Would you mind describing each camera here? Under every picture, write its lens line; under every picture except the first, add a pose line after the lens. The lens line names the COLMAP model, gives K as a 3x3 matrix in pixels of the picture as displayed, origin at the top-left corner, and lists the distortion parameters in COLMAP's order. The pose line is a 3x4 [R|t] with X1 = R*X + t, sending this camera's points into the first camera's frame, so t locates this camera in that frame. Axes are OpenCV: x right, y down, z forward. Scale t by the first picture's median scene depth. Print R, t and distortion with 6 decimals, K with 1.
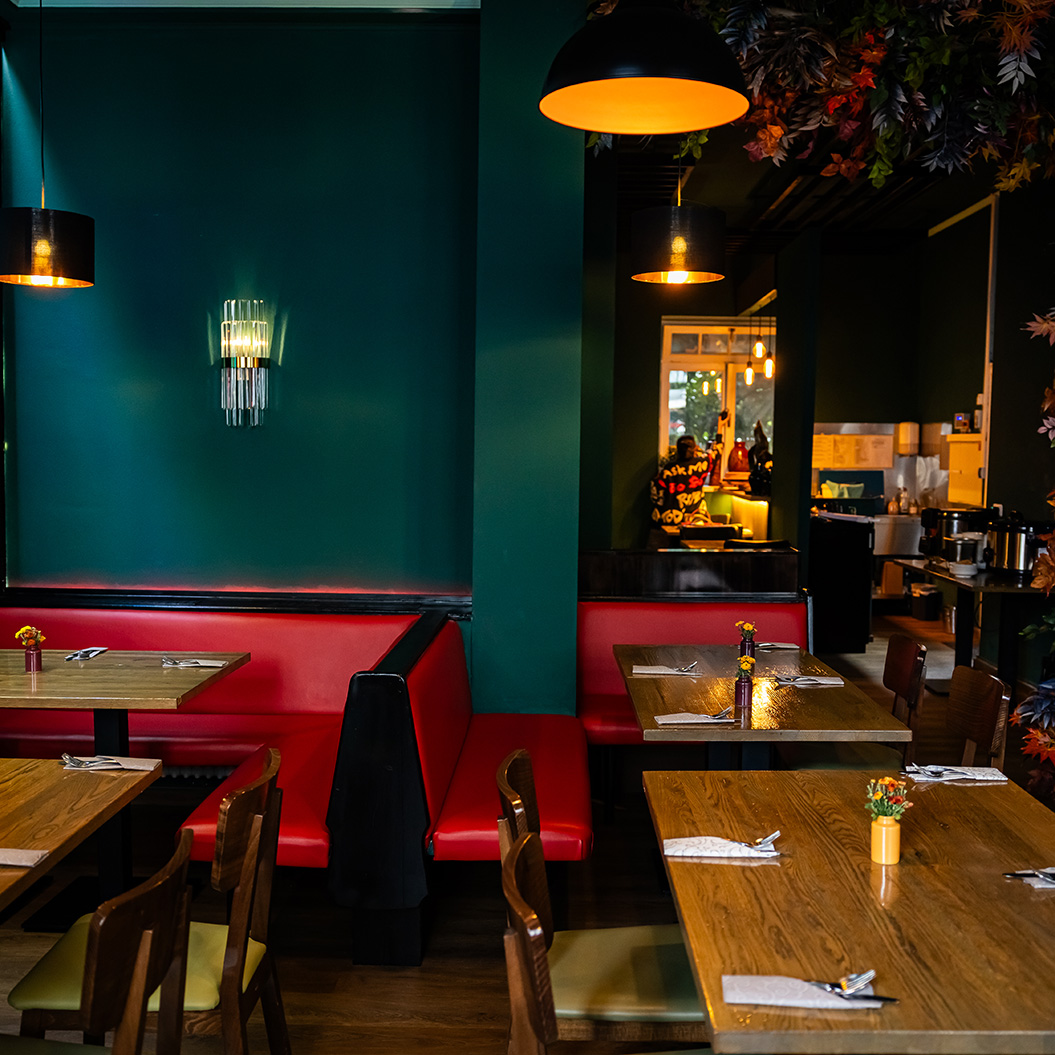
lens RADIAL K [[1208.1, 0, 529.6], [0, 1208.1, 528.4], [0, 0, 1]] dist [0.002655, 0.000000]
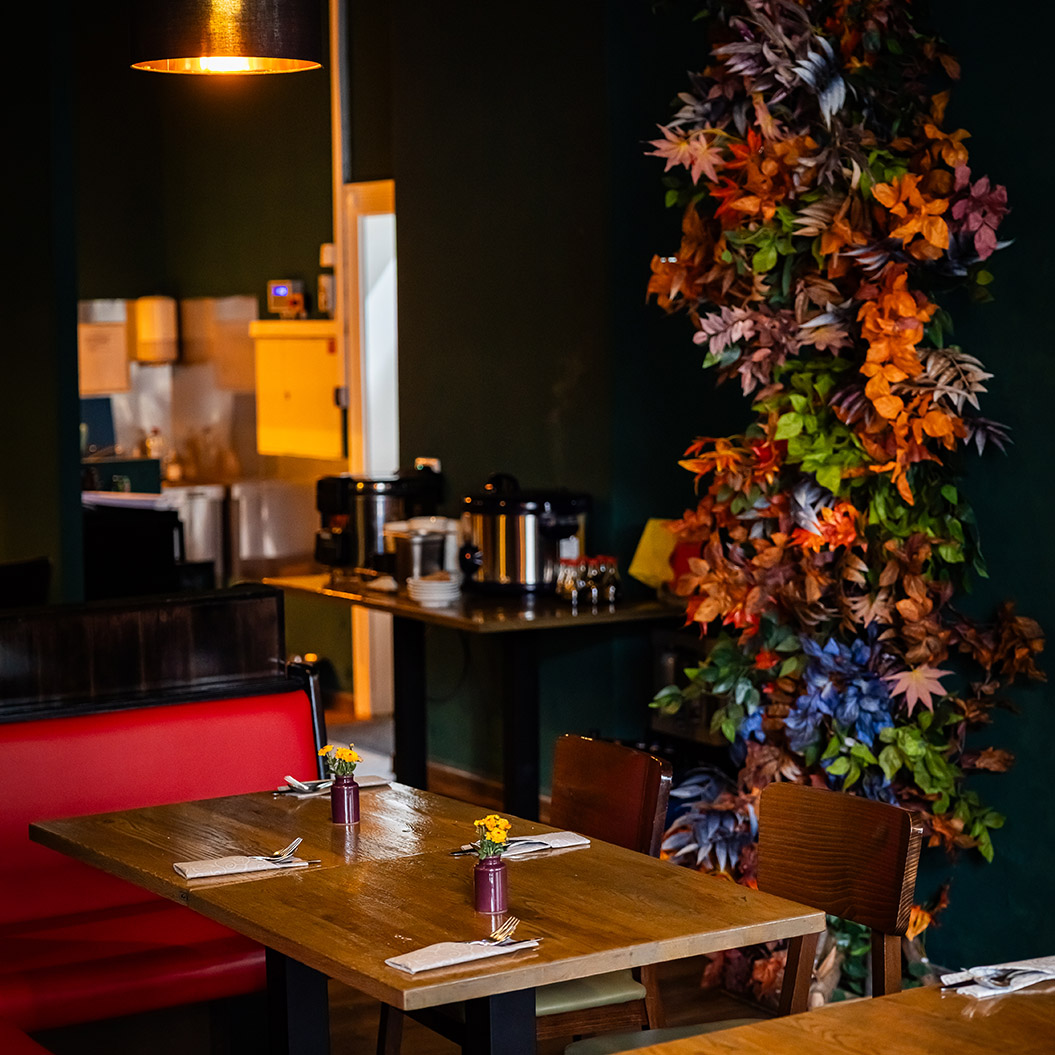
lens RADIAL K [[2558.3, 0, 529.4], [0, 2558.3, 525.0], [0, 0, 1]] dist [0.023533, 0.000000]
pose [[0.844960, -0.068987, 0.530362, -0.489117], [0.062358, 0.997590, 0.030414, -0.065105], [-0.531182, 0.007374, 0.847225, 0.083635]]
